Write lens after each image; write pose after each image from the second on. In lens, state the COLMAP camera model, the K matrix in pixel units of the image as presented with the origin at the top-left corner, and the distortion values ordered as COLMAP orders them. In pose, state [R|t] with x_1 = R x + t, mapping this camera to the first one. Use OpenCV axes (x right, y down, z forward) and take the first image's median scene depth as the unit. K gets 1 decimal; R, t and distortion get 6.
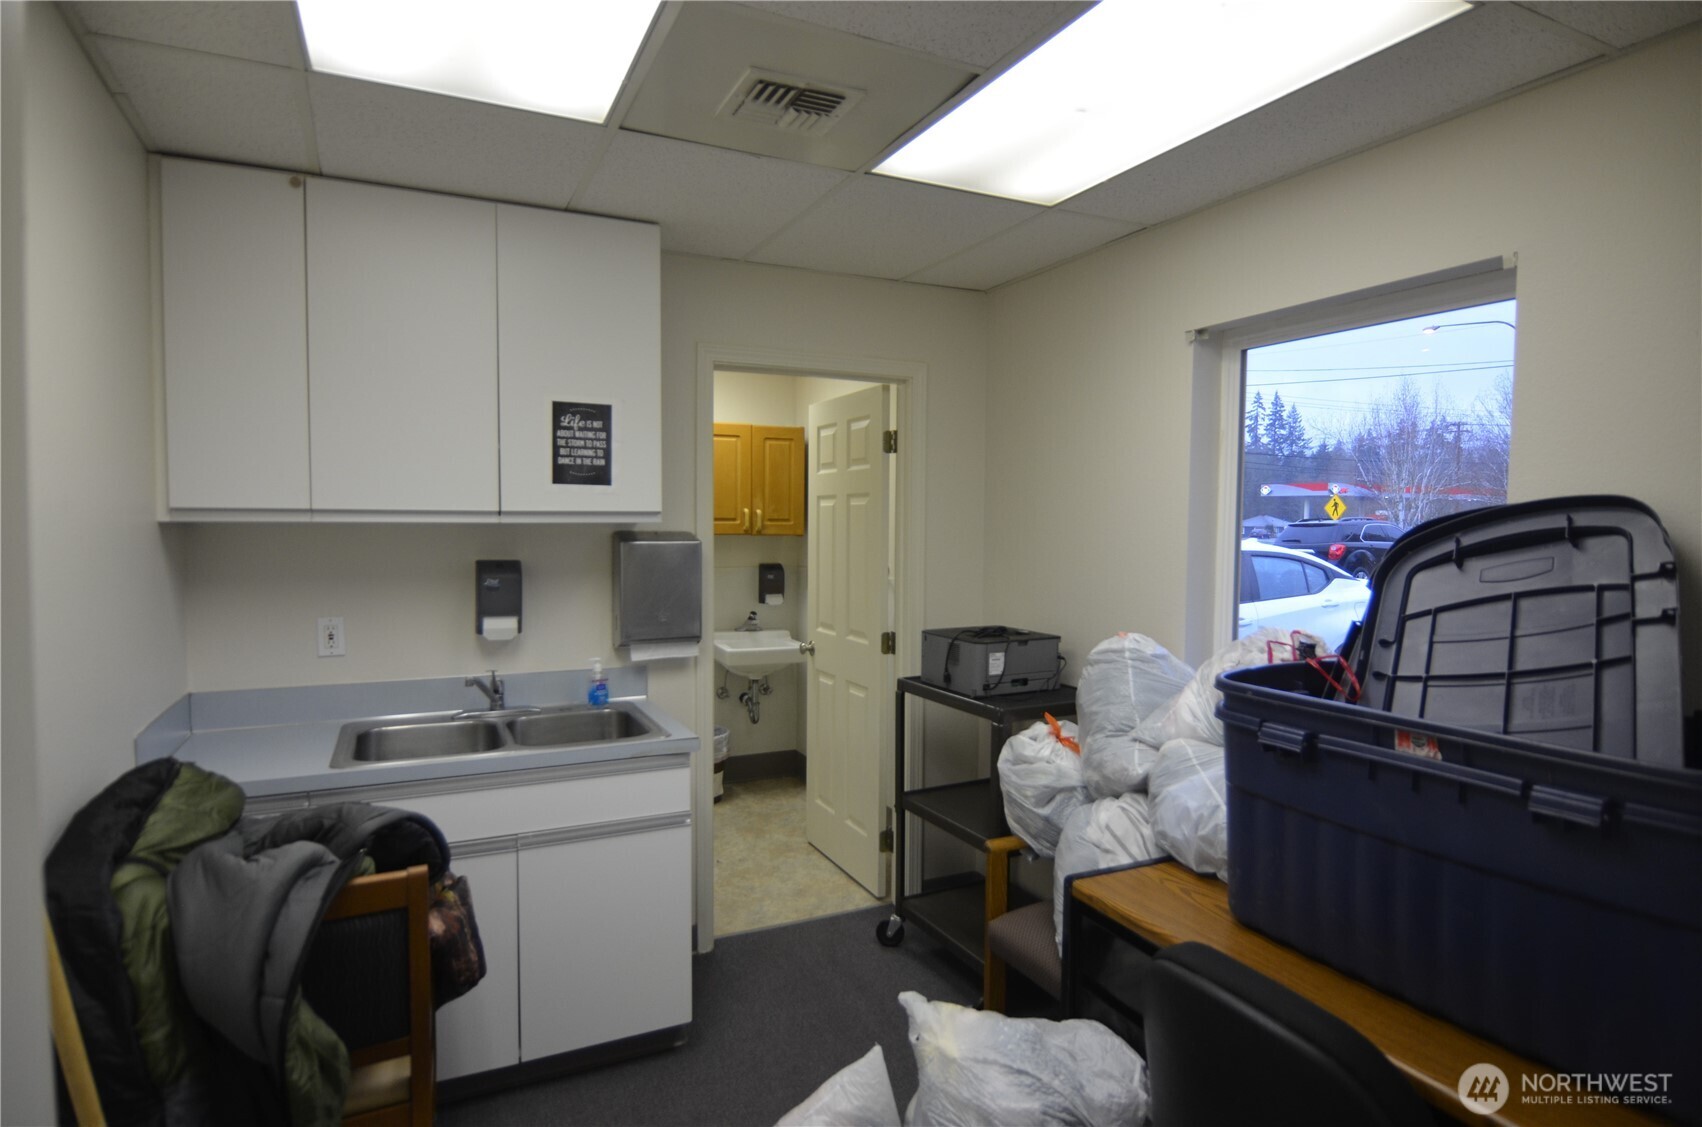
lens RADIAL K [[892.6, 0, 870.6], [0, 892.6, 563.1], [0, 0, 1]] dist [0.003460, -0.020389]
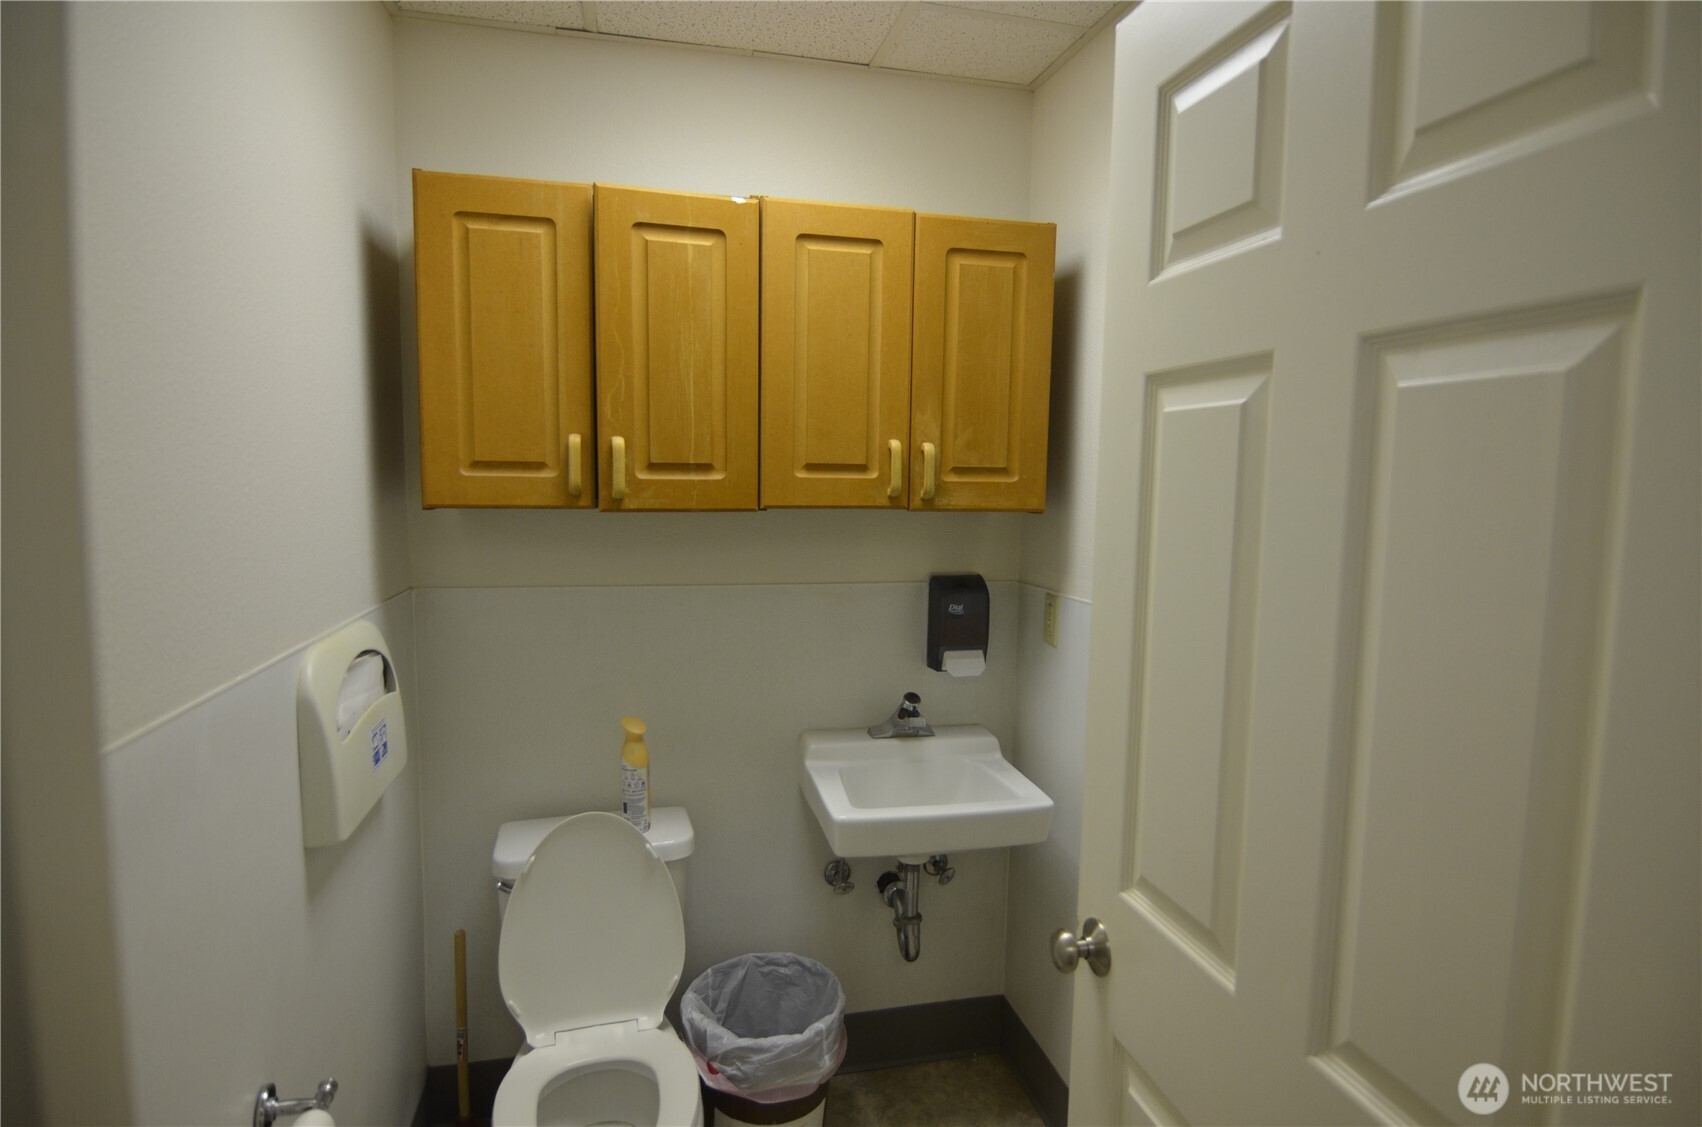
lens RADIAL K [[892.6, 0, 870.6], [0, 892.6, 563.1], [0, 0, 1]] dist [0.003460, -0.020389]
pose [[0.976906, 0.031185, -0.211383, -0.066026], [-0.019536, 0.998184, 0.056978, -0.029181], [0.212776, -0.051532, 0.975741, 0.606281]]
